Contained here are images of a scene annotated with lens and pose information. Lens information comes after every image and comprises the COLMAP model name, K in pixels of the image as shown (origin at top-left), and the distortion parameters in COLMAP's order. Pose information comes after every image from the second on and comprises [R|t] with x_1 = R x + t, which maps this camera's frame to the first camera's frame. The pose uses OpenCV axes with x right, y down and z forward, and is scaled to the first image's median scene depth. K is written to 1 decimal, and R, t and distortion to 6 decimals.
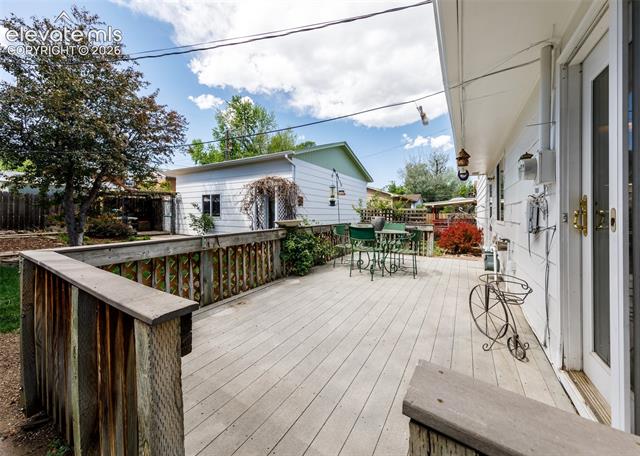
lens RADIAL K [[235.5, 0, 332.0], [0, 235.5, 214.6], [0, 0, 1]] dist [0.007874, -0.000855]
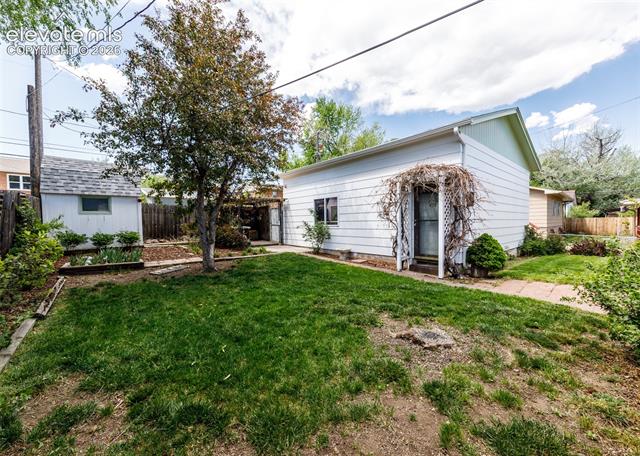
lens RADIAL K [[252.0, 0, 320.3], [0, 252.0, 223.3], [0, 0, 1]] dist [0.011308, 0.000711]
pose [[0.938677, -0.010780, -0.344629, -0.232534], [0.011426, 0.999935, -0.000157, 0.002762], [0.344608, -0.003791, 0.938739, 0.169505]]
